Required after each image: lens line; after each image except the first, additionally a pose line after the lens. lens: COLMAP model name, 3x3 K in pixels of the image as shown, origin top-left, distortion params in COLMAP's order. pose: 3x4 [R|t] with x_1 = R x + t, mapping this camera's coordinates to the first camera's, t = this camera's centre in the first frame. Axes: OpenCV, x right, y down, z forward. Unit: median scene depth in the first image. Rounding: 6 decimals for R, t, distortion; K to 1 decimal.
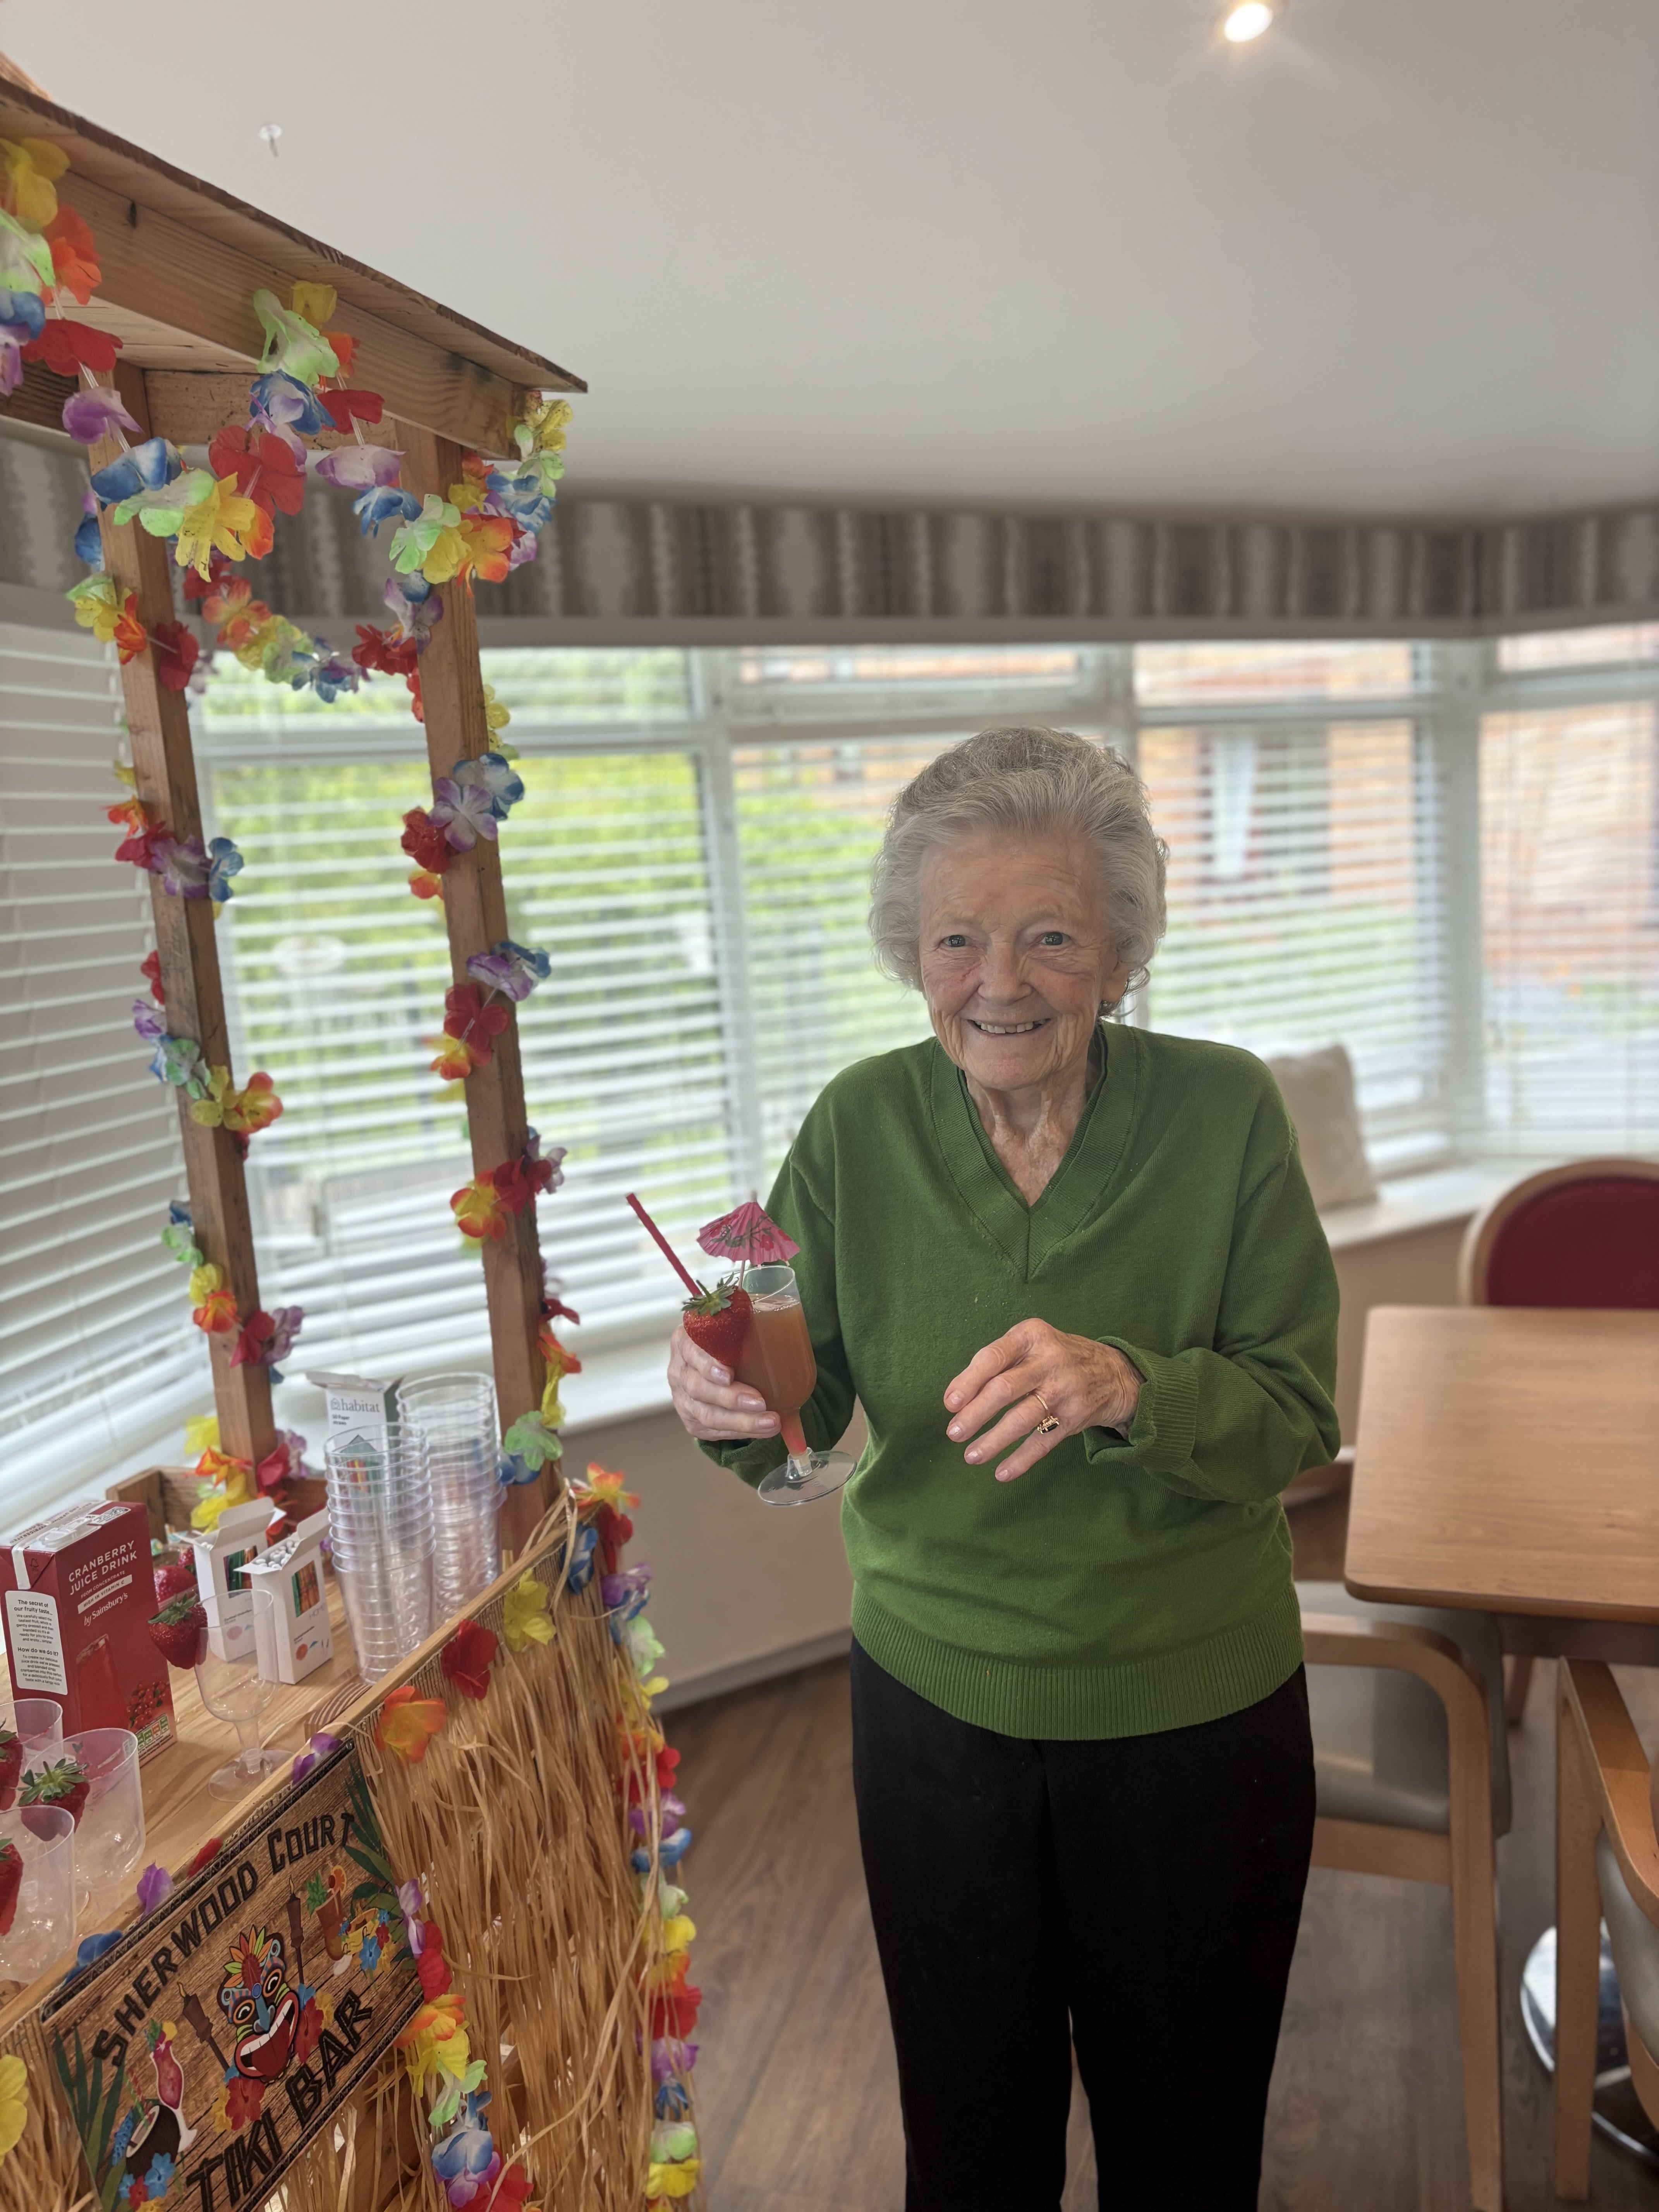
lens RADIAL K [[1682.6, 0, 831.0], [0, 1682.6, 1099.1], [0, 0, 1]] dist [0.012594, -0.008357]
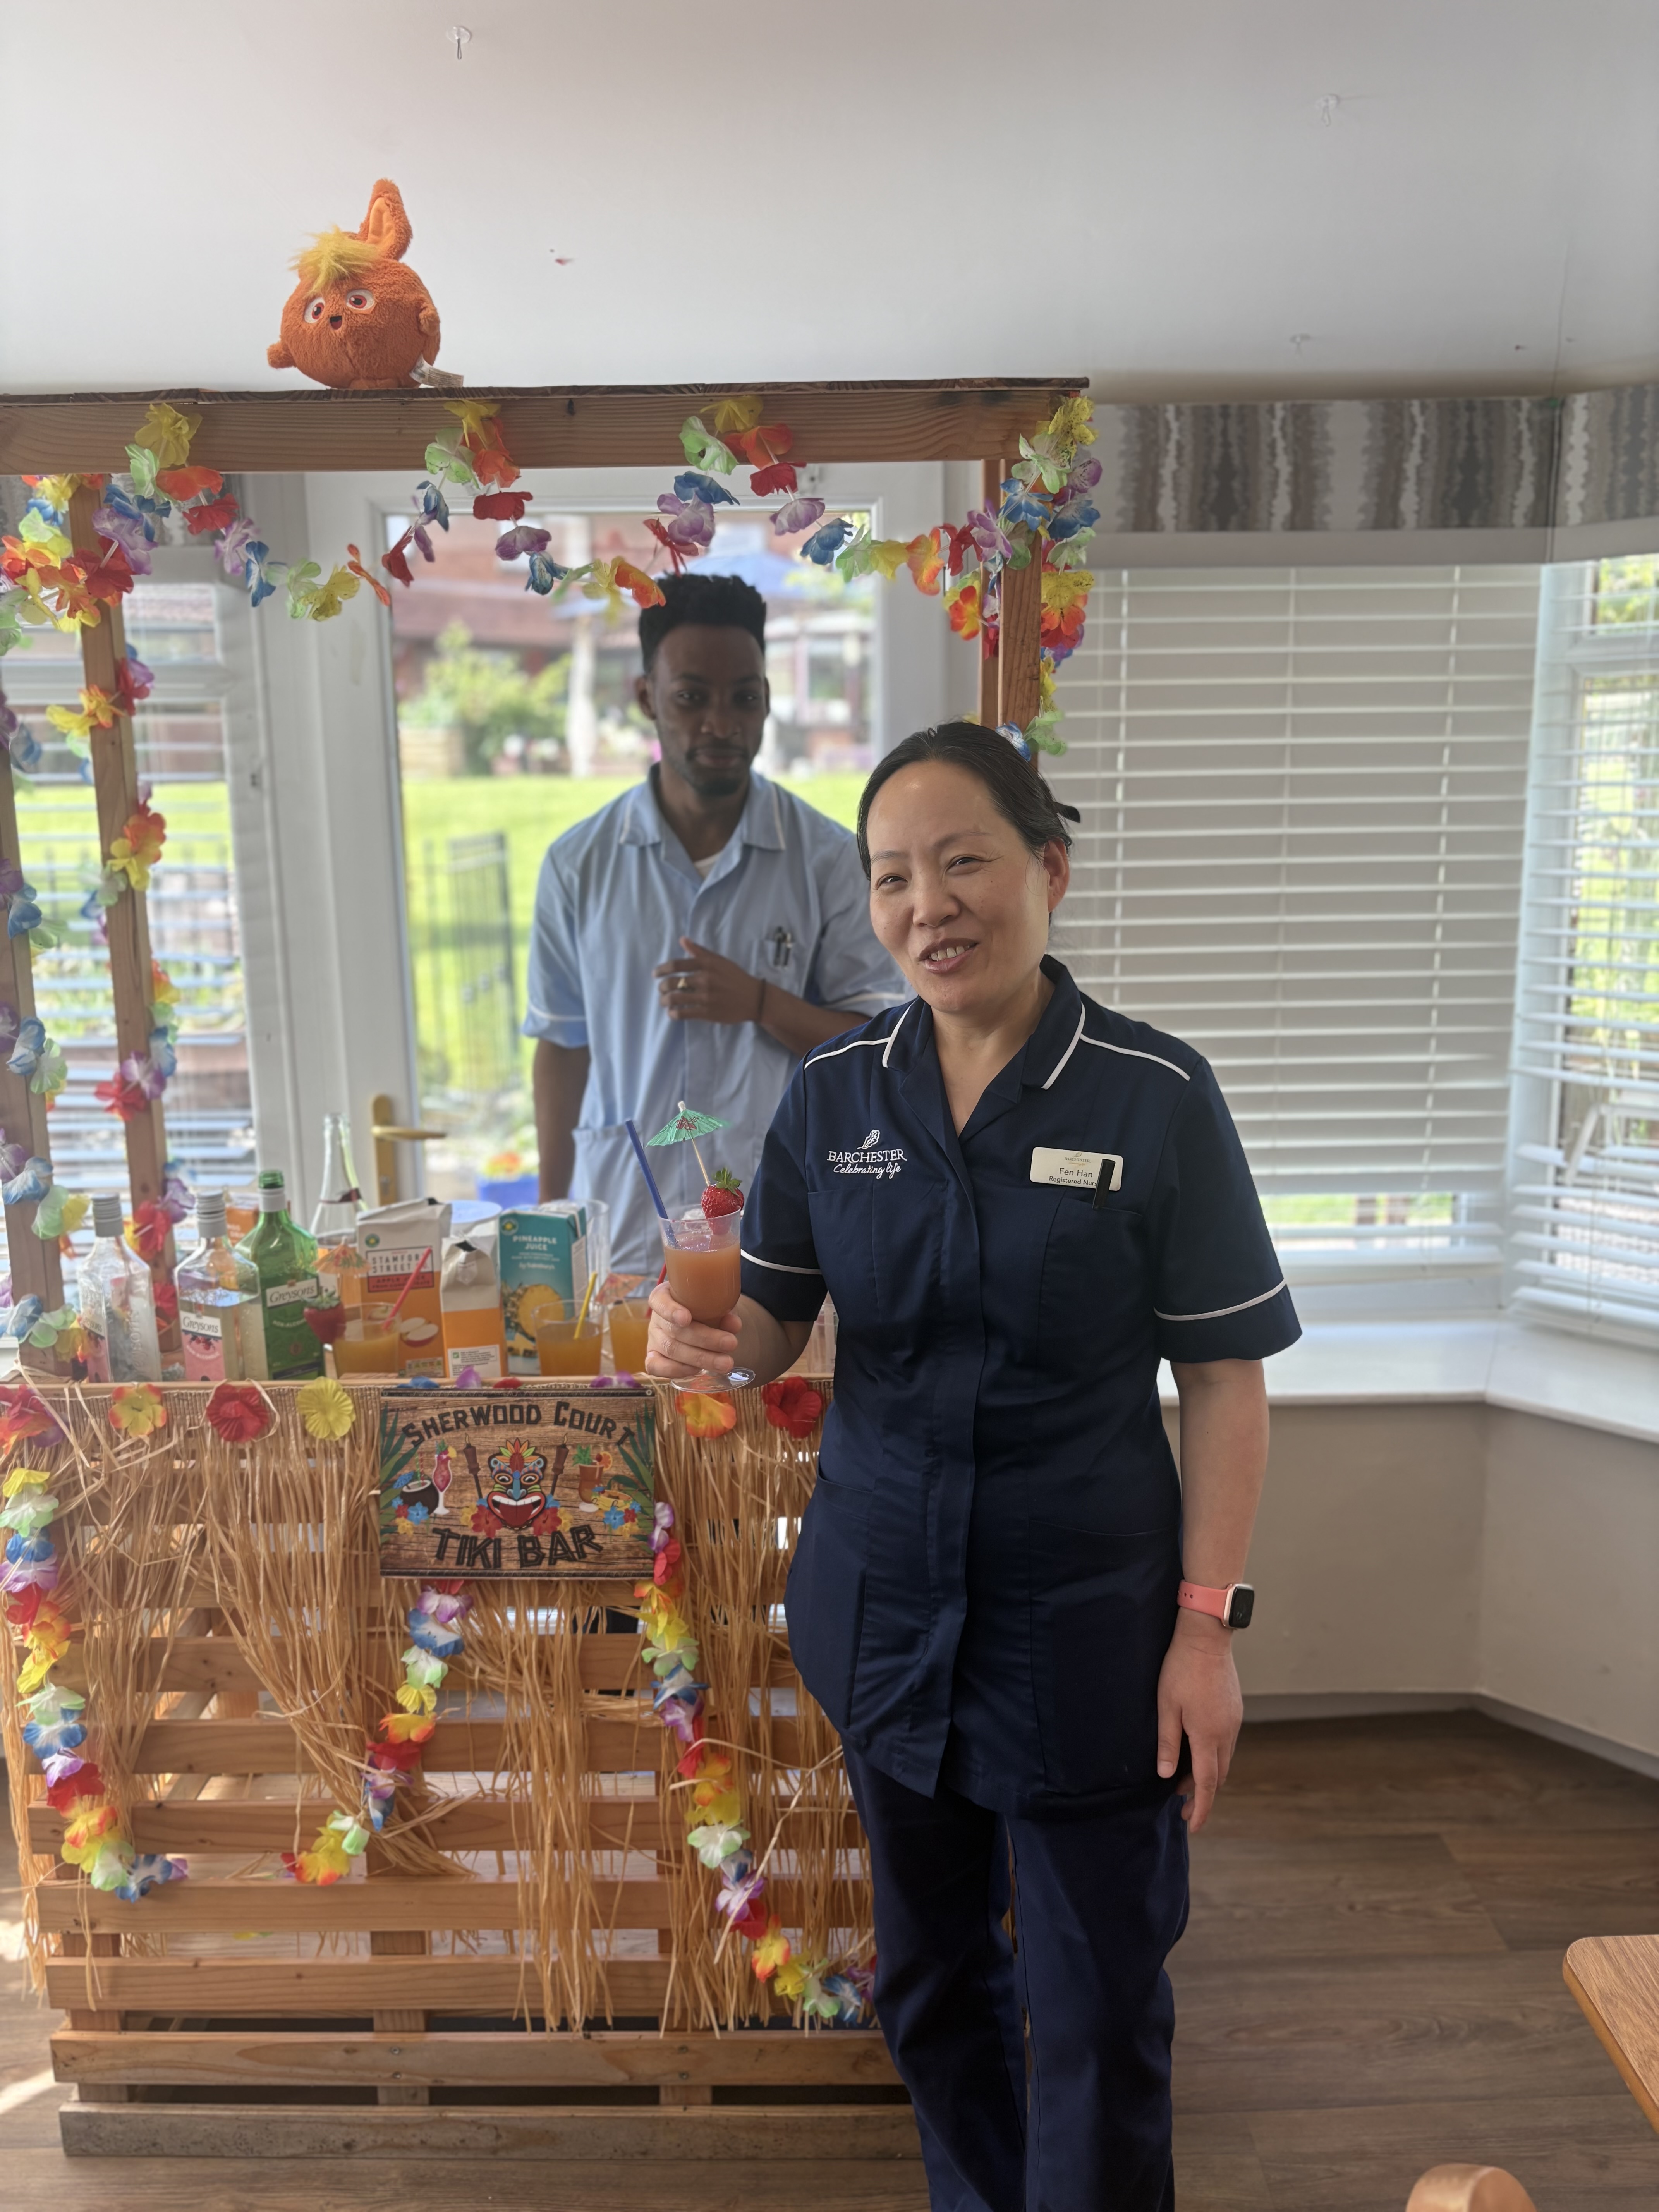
lens RADIAL K [[1682.6, 0, 831.6], [0, 1682.6, 1113.3], [0, 0, 1]] dist [0.012594, -0.008357]
pose [[0.288790, 0.220752, -0.931595, 1.237480], [-0.139504, 0.972372, 0.187169, -0.180986], [0.947174, 0.075908, 0.311606, 0.747955]]
